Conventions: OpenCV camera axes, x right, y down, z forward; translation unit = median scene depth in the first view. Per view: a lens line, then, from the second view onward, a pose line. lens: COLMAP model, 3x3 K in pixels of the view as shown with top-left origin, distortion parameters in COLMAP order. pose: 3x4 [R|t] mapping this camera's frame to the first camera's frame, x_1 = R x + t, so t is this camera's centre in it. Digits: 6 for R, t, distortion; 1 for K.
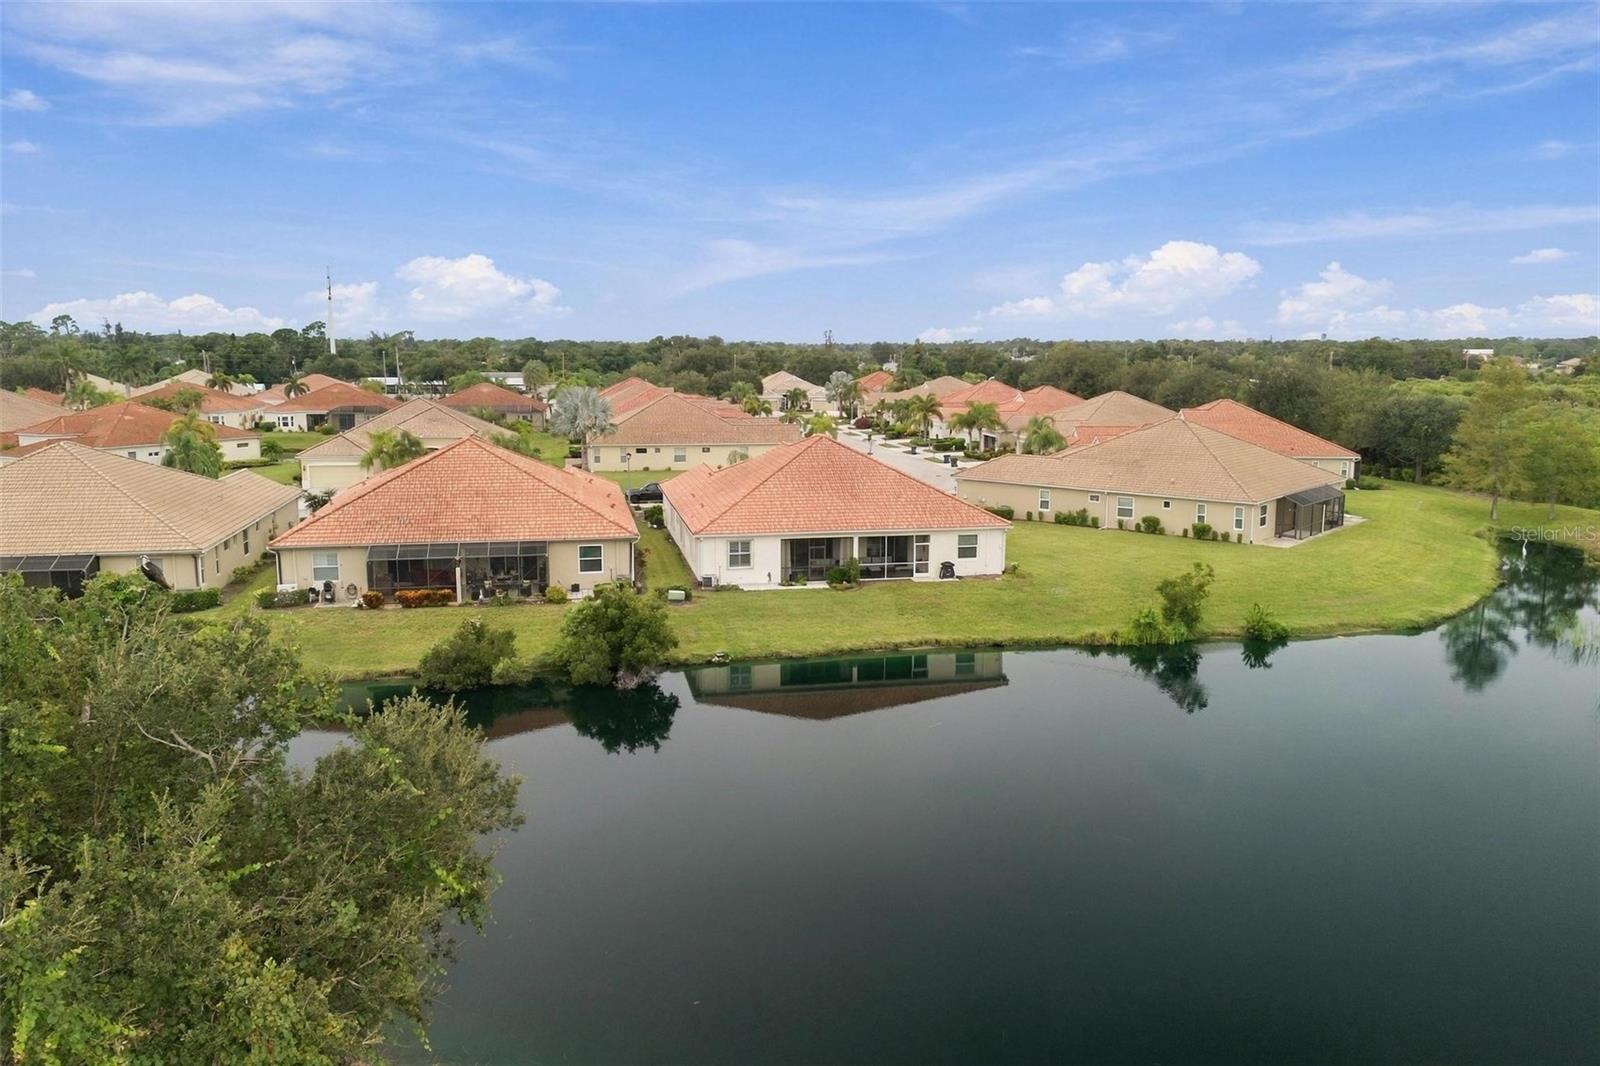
lens RADIAL K [[1166.2, 0, 800.0], [0, 1166.2, 533.0], [0, 0, 1]] dist [0.096206, -0.120370]
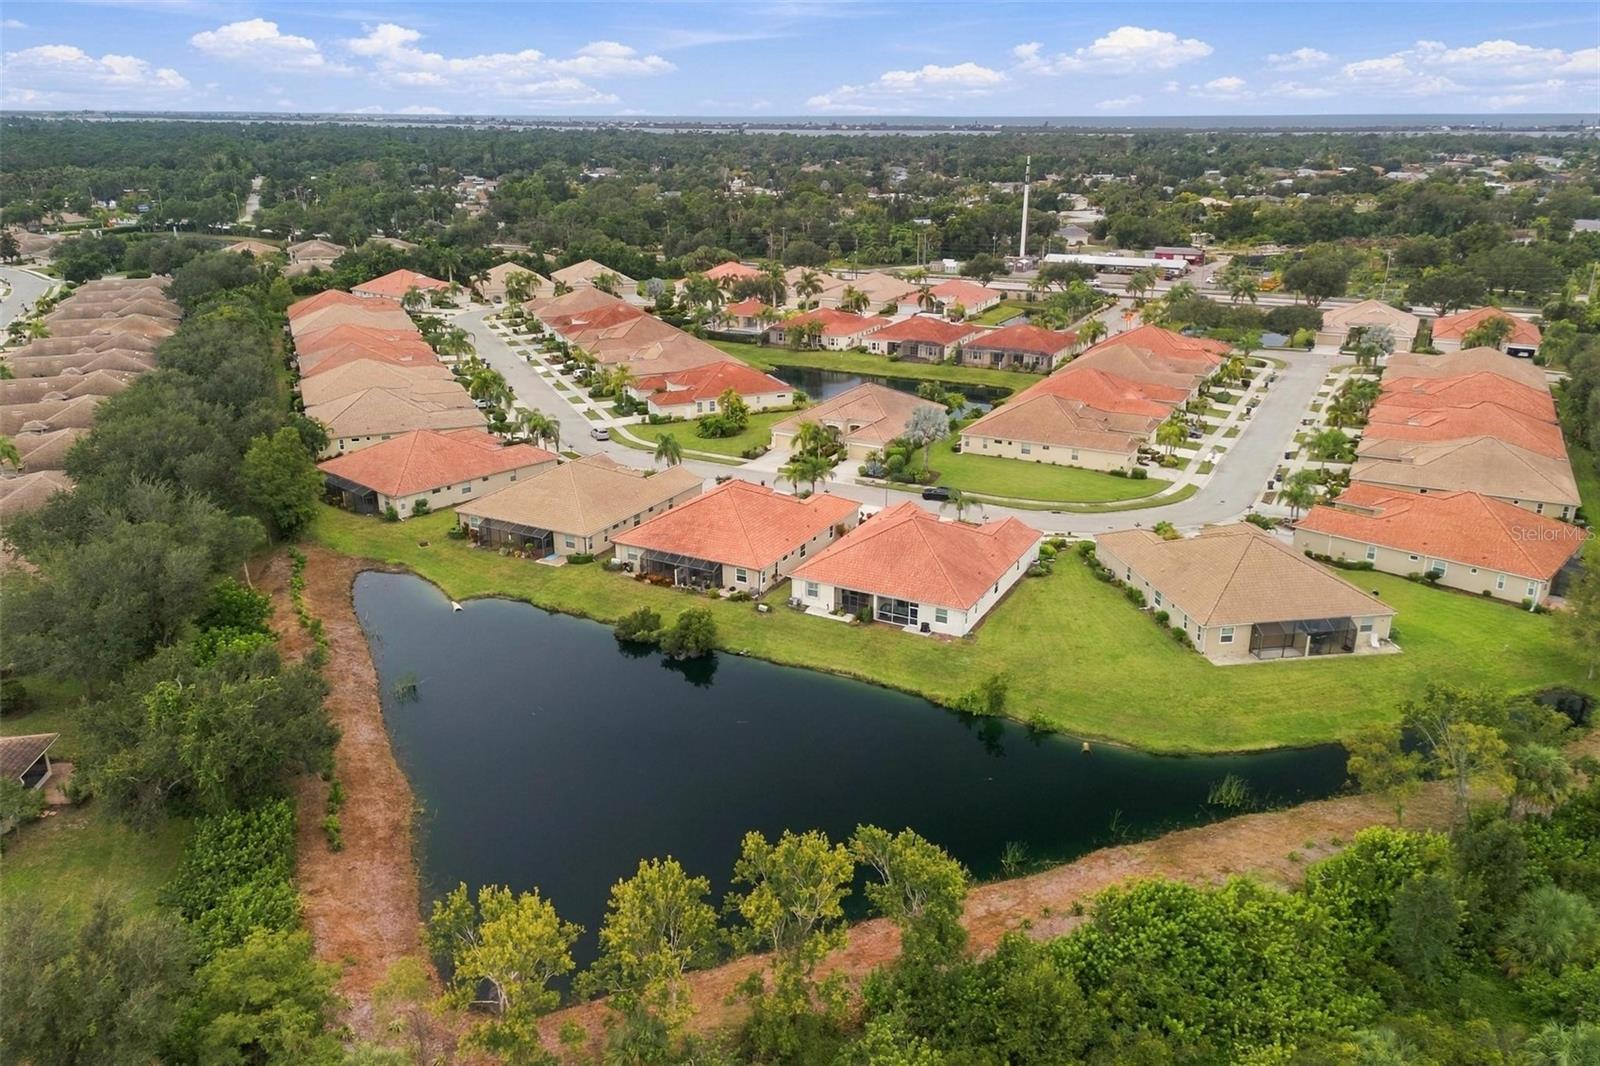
lens RADIAL K [[1166.2, 0, 800.0], [0, 1166.2, 533.0], [0, 0, 1]] dist [0.096206, -0.120370]
pose [[0.771872, 0.208573, -0.600591, 0.931965], [-0.096731, 0.972186, 0.213303, -0.421228], [0.628376, -0.106546, 0.770579, -0.338446]]
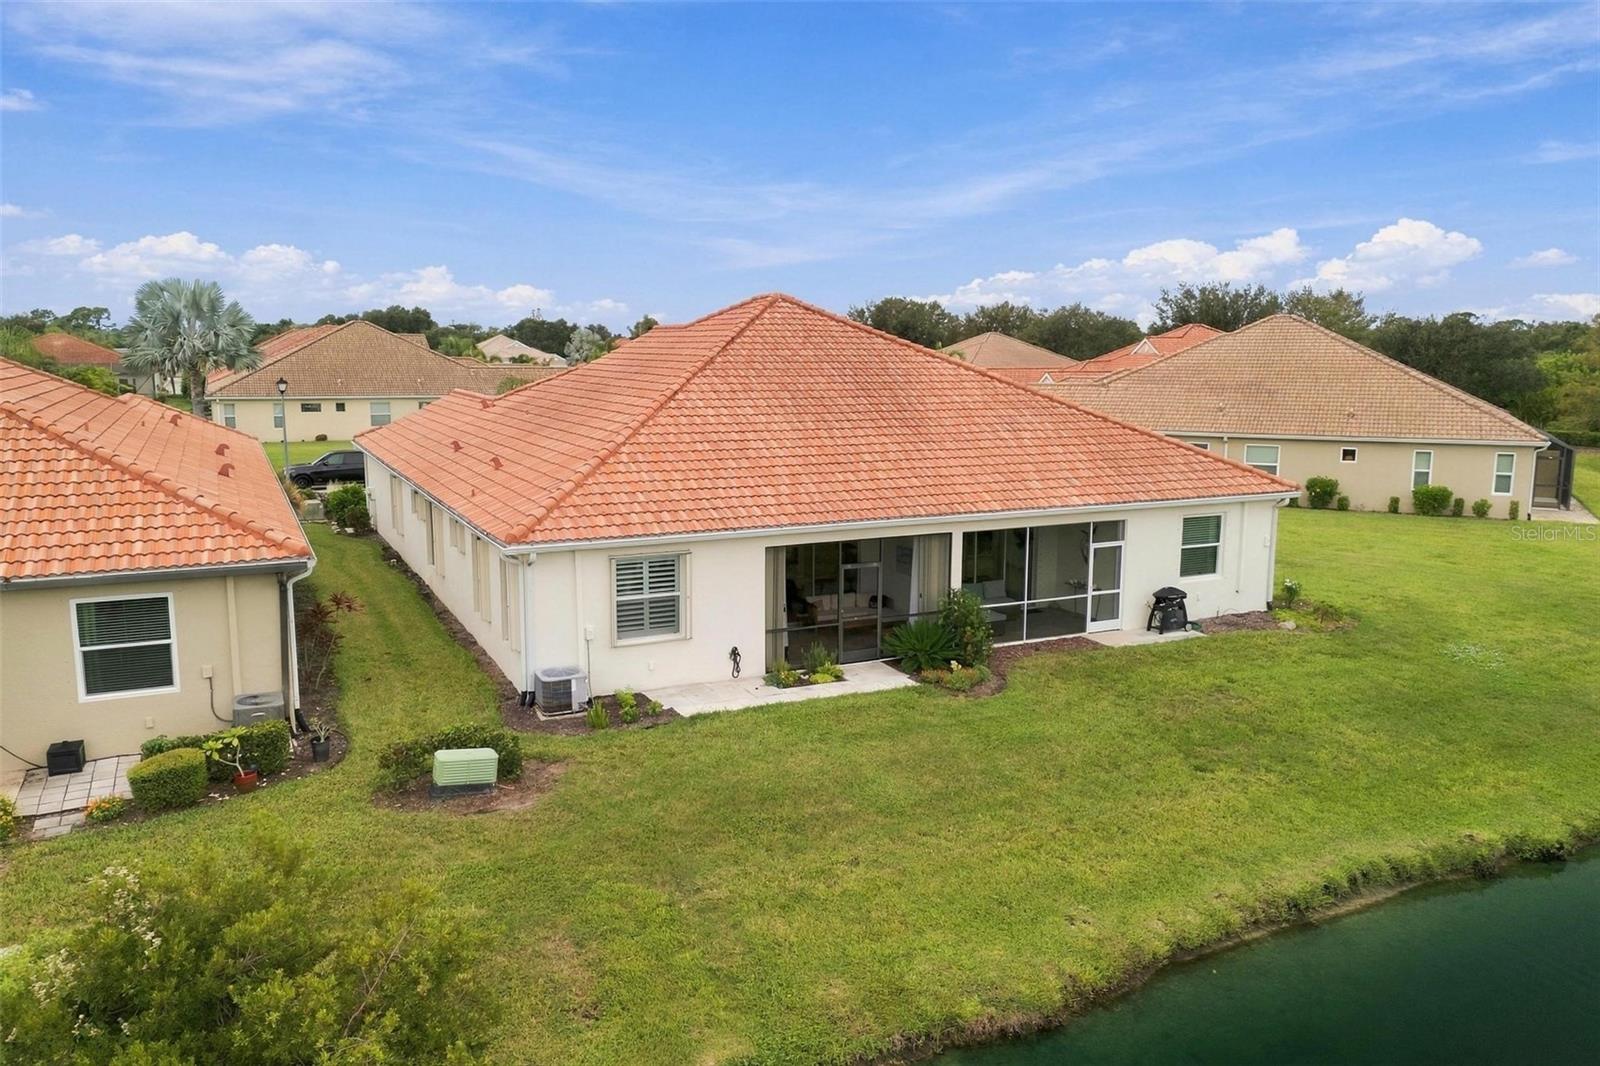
lens RADIAL K [[1166.2, 0, 800.0], [0, 1166.2, 533.0], [0, 0, 1]] dist [0.096206, -0.120370]
pose [[0.967171, -0.038171, 0.251244, -0.088812], [0.038405, 0.999254, 0.003974, 0.000220], [-0.251208, 0.005805, 0.967916, 0.649697]]
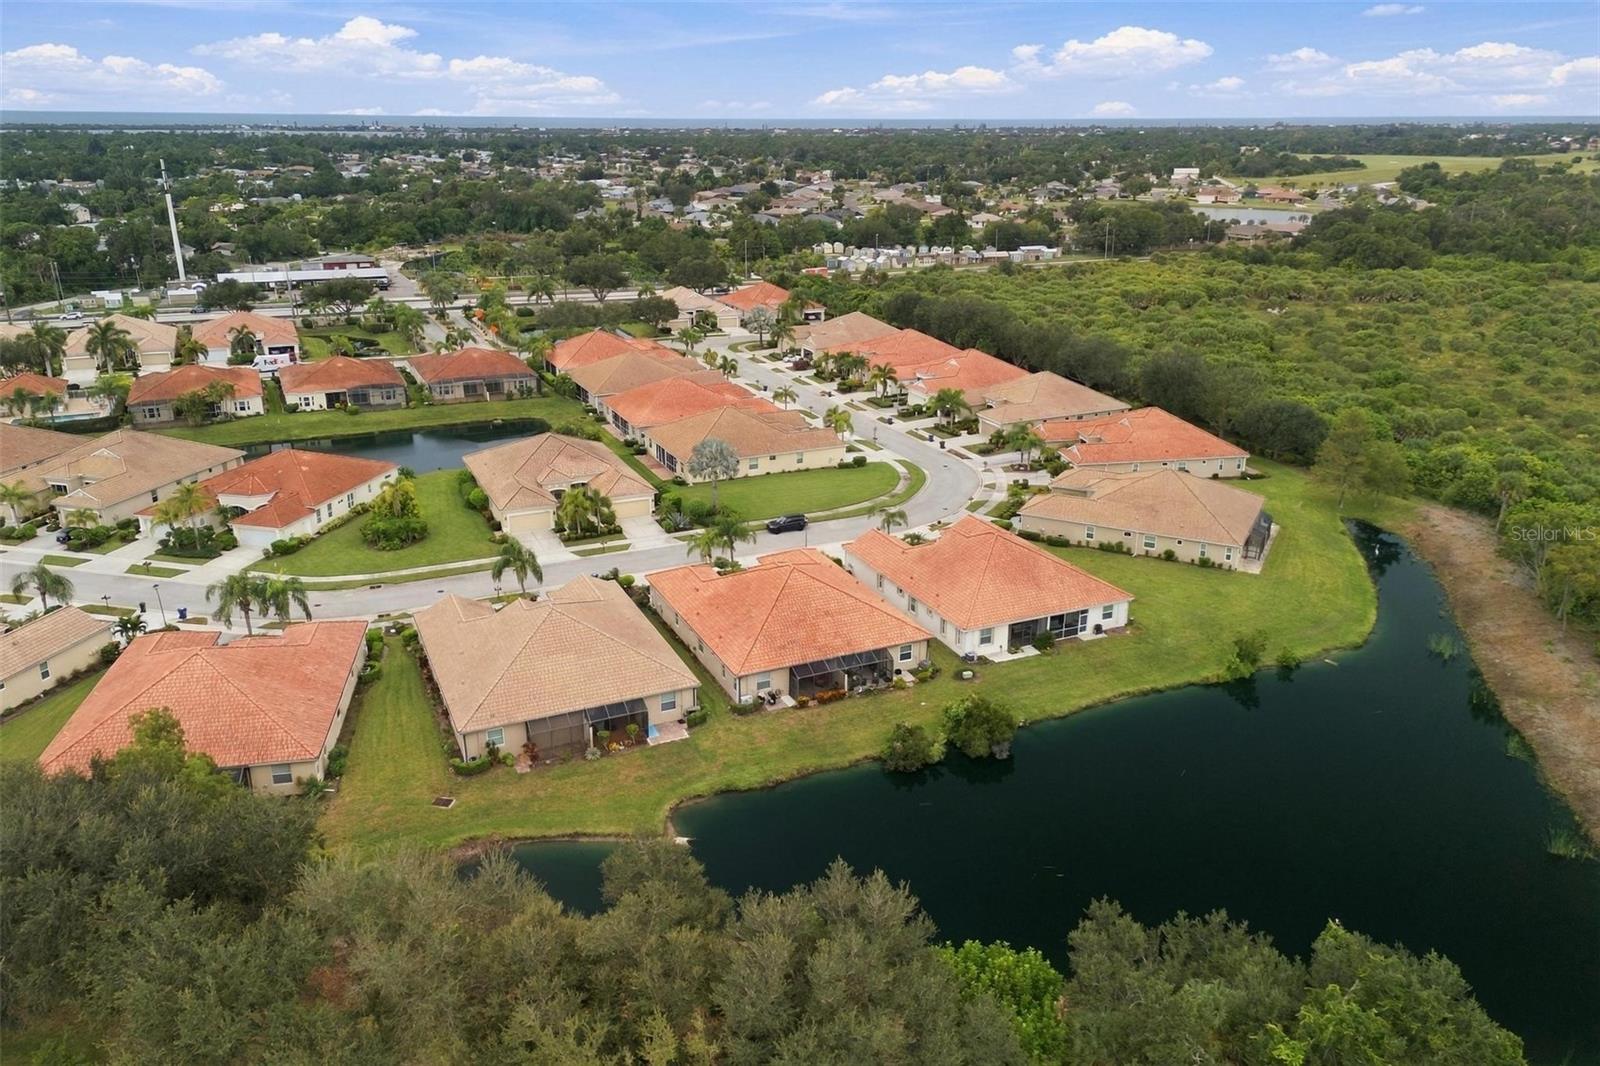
lens RADIAL K [[1145.3, 0, 802.4], [0, 1145.3, 542.3], [0, 0, 1]] dist [0.067942, 0.119651]
pose [[0.971756, -0.077819, 0.222788, -0.610963], [0.034347, 0.980651, 0.192726, -0.403526], [-0.233475, -0.179631, 0.955627, -0.397380]]
